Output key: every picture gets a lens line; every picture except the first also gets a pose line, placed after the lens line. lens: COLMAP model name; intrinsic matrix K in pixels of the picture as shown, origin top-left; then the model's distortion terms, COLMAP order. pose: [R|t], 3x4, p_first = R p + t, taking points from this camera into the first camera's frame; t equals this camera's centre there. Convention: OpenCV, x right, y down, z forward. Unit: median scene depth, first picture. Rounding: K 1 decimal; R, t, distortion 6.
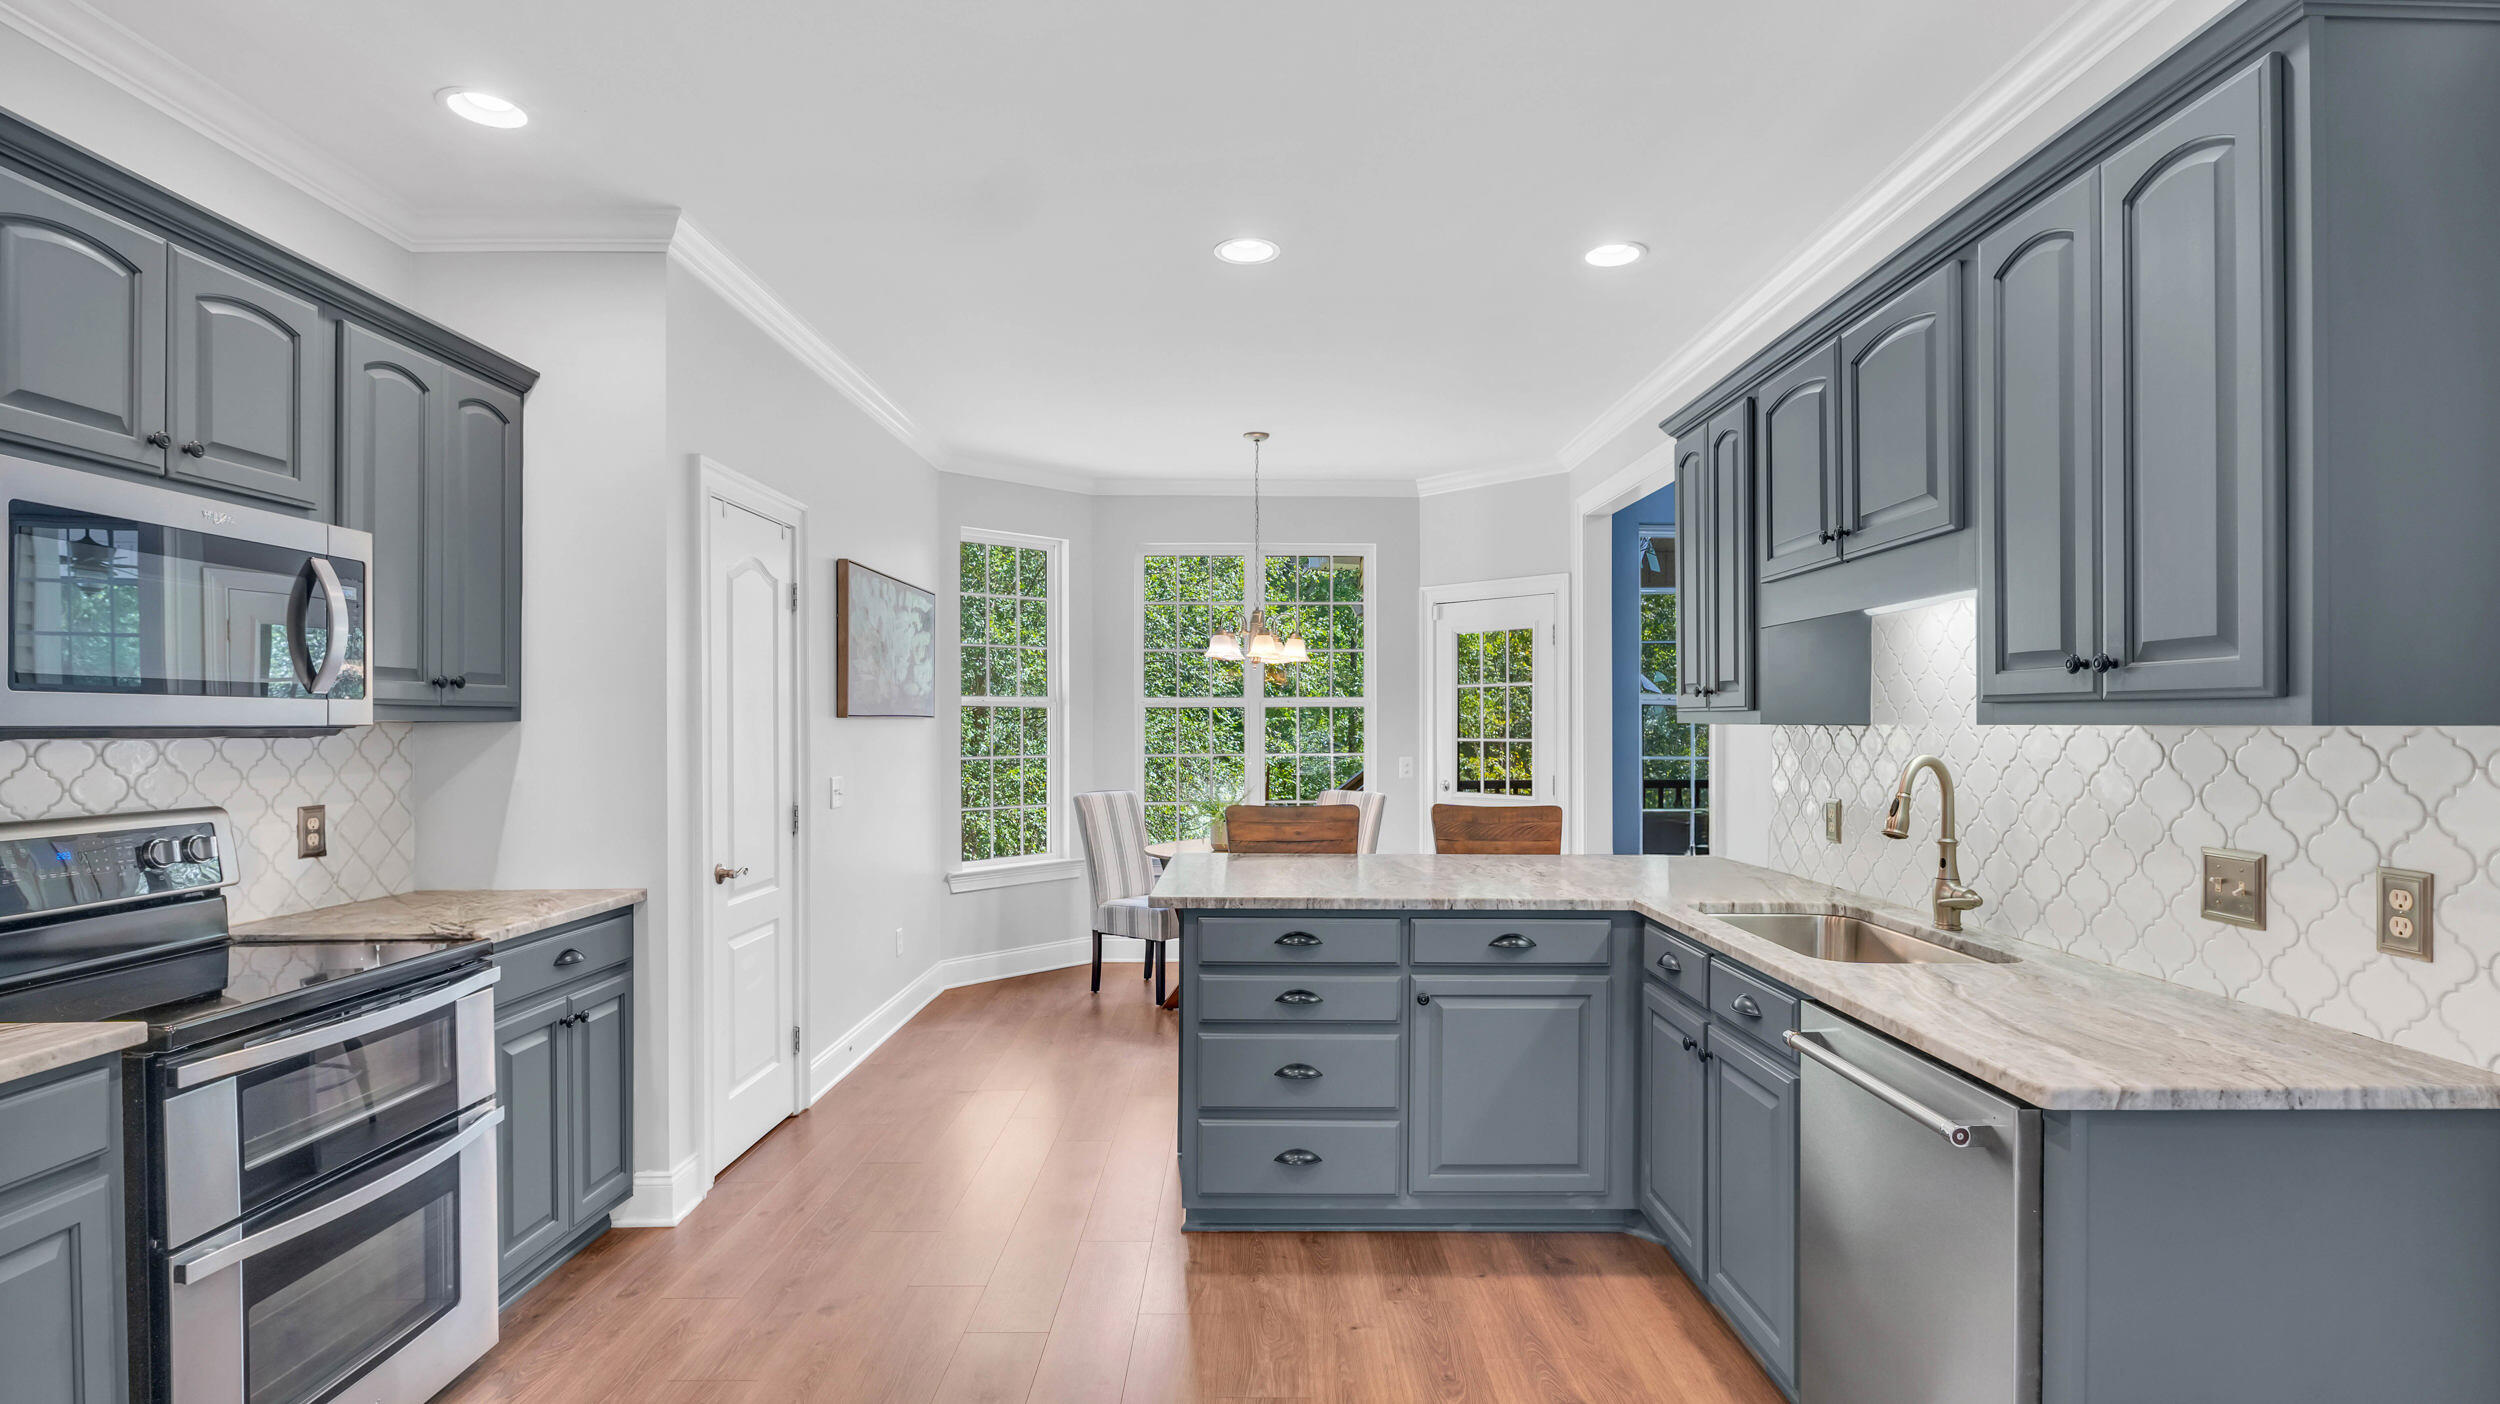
lens RADIAL K [[1138.8, 0, 1250.3], [0, 1138.8, 724.5], [0, 0, 1]] dist [-0.000339, -0.000057]
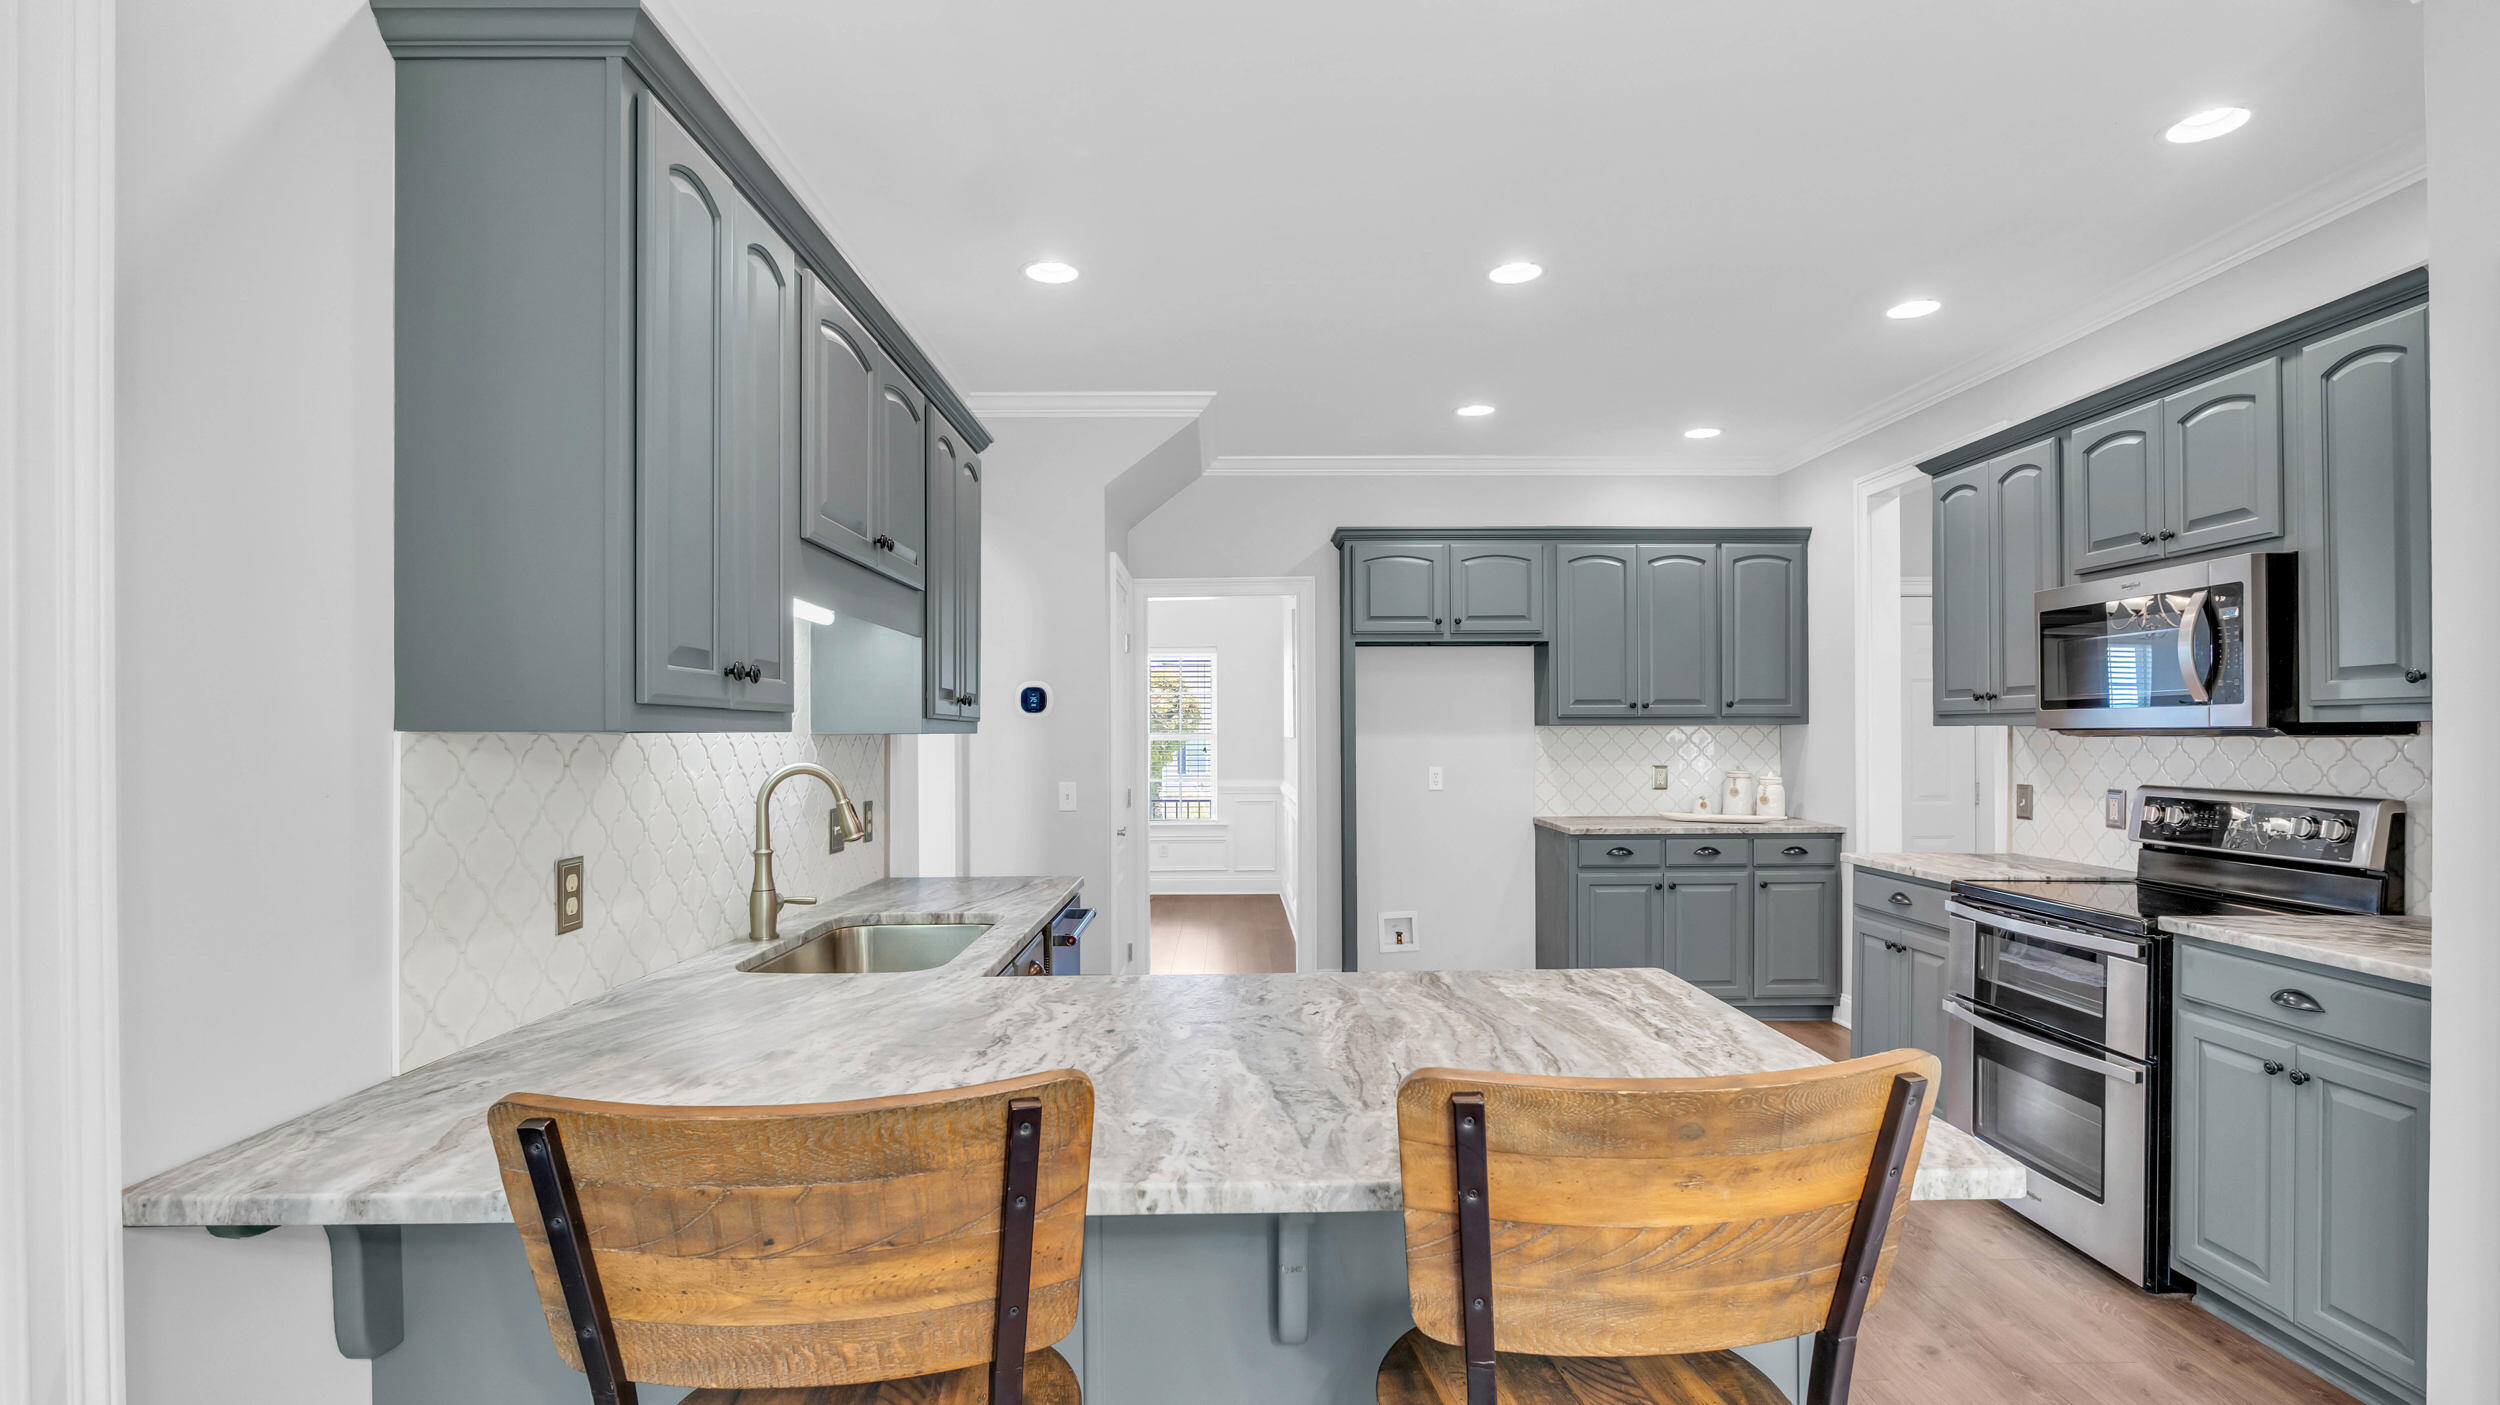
lens RADIAL K [[1209.5, 0, 1248.0], [0, 1209.5, 726.9], [0, 0, 1]] dist [-0.009737, -0.000286]
pose [[-0.999597, 0.002986, -0.028231, 0.216332], [0.003154, 0.999978, -0.005918, 0.004678], [0.028213, -0.006005, -0.999584, 1.973902]]
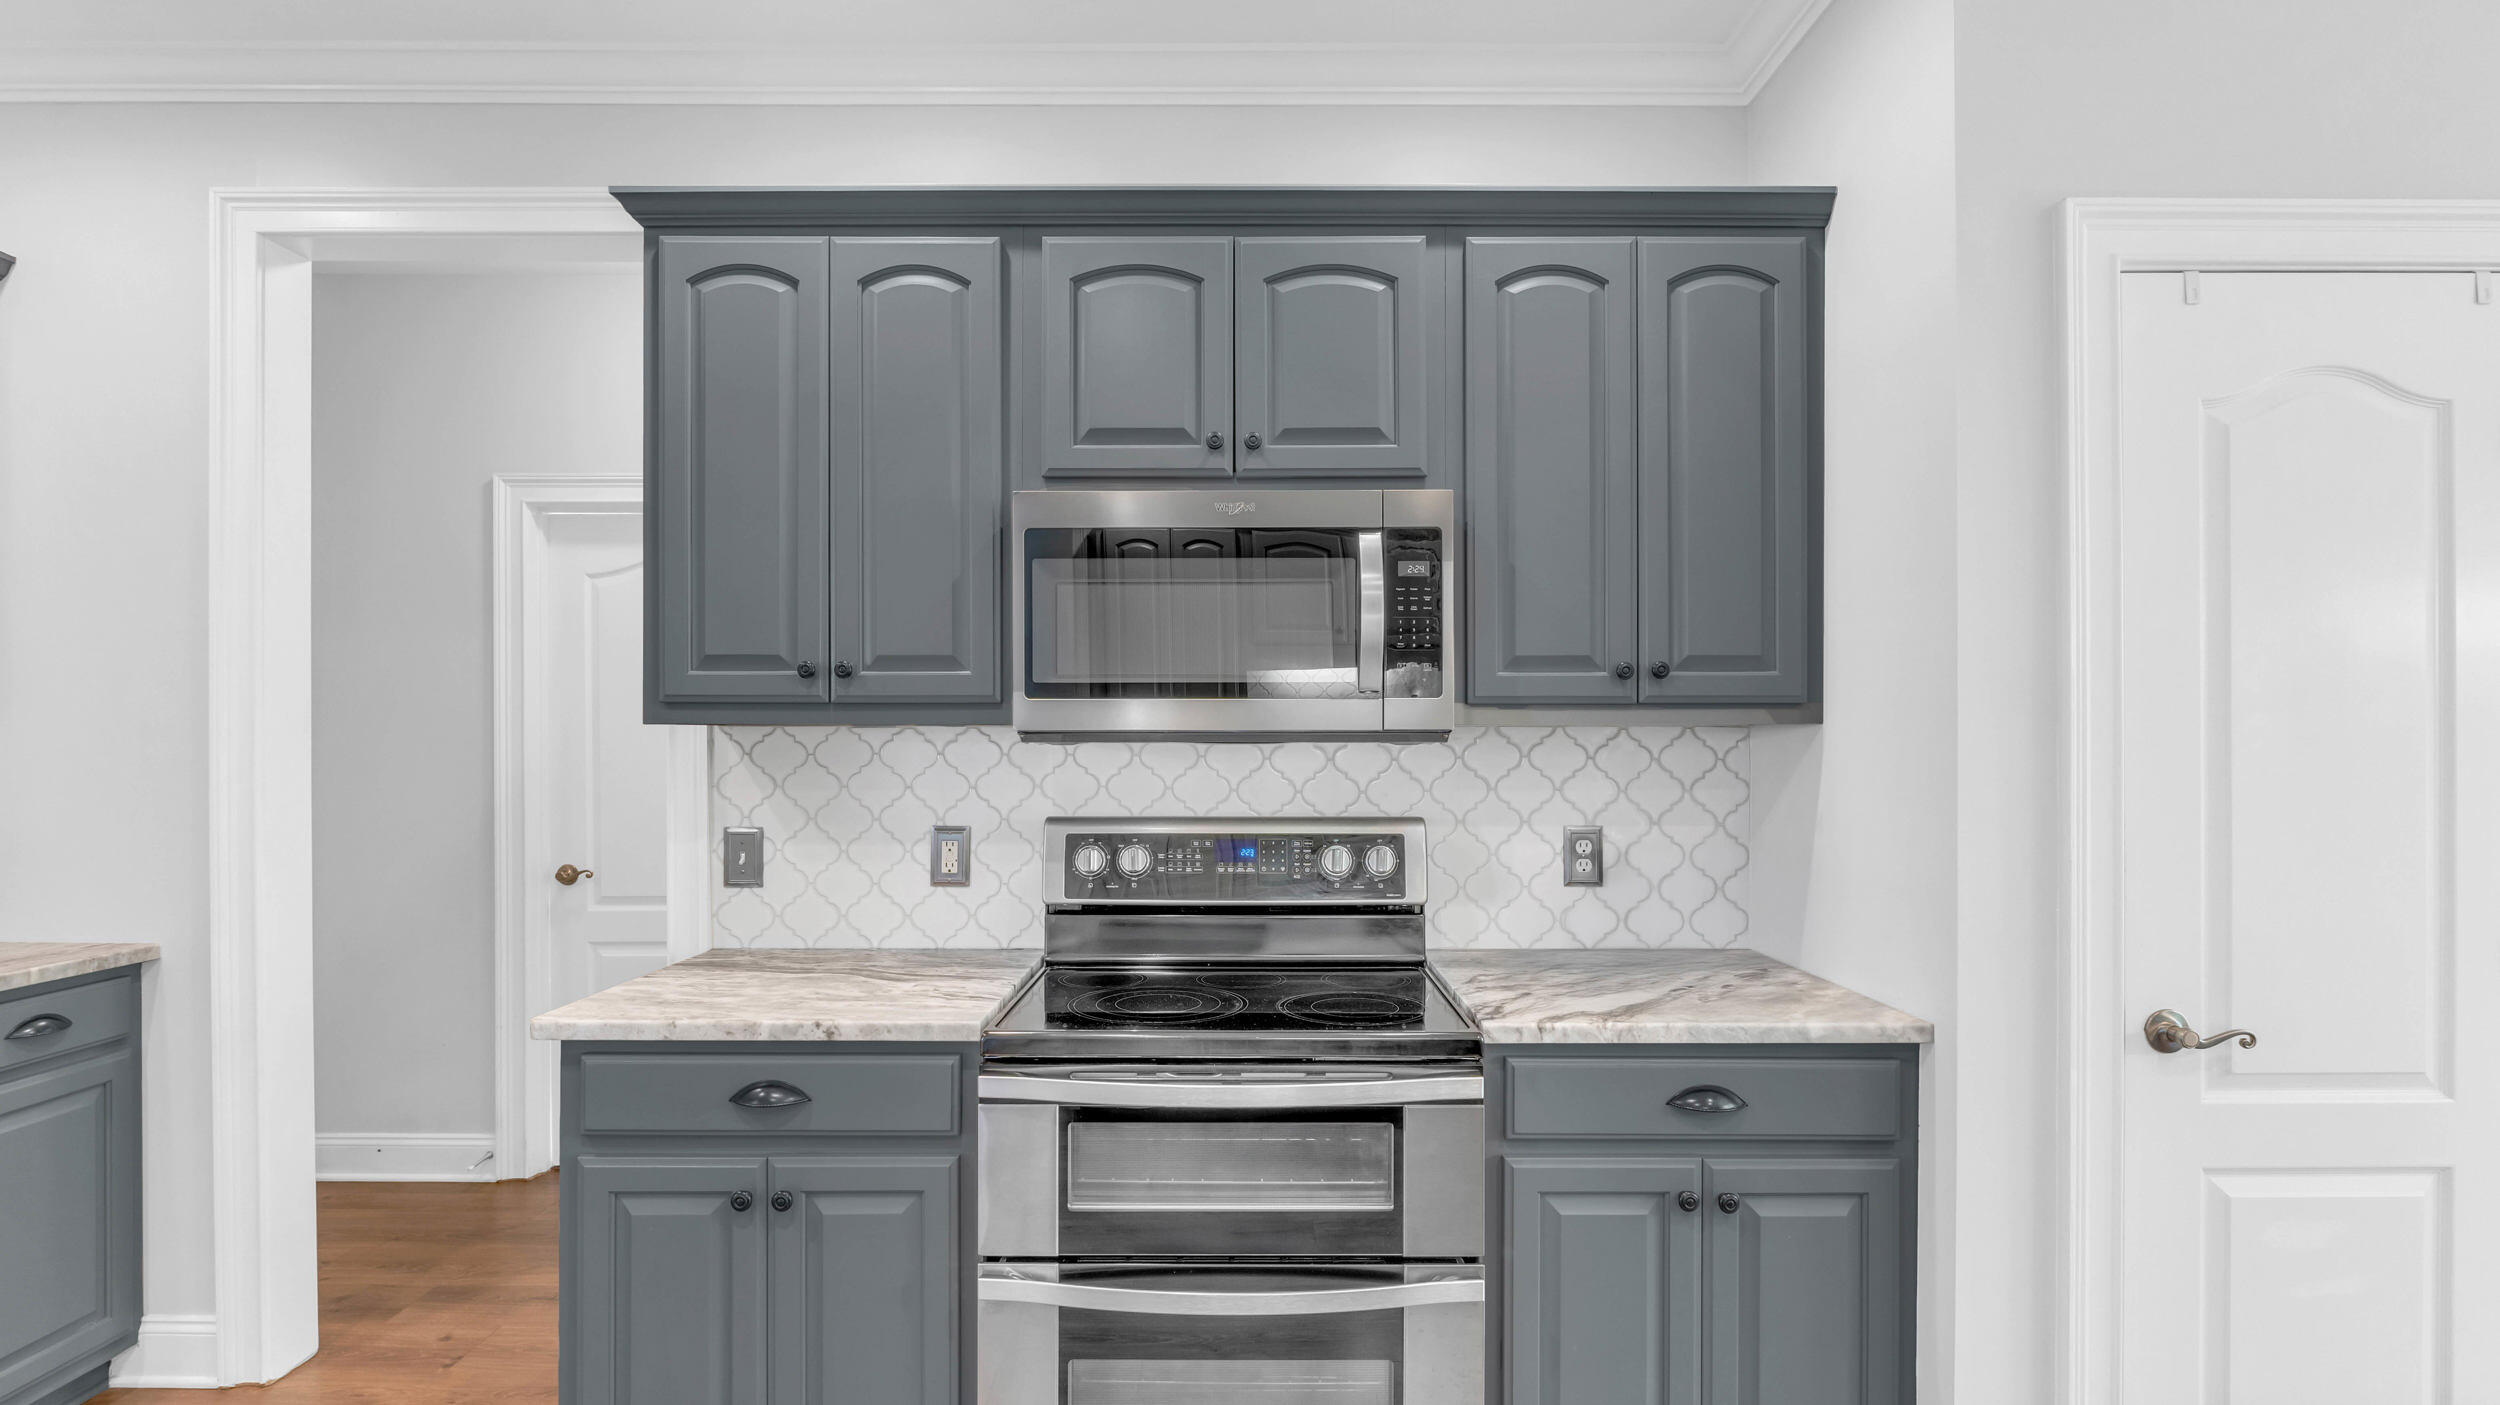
lens RADIAL K [[1209.5, 0, 1248.0], [0, 1209.5, 726.9], [0, 0, 1]] dist [-0.009737, -0.000286]
pose [[0.012294, 0.000053, -0.999924, 0.069556], [-0.000018, 1.000000, 0.000053, -0.001499], [0.999924, 0.000018, 0.012294, 0.776668]]
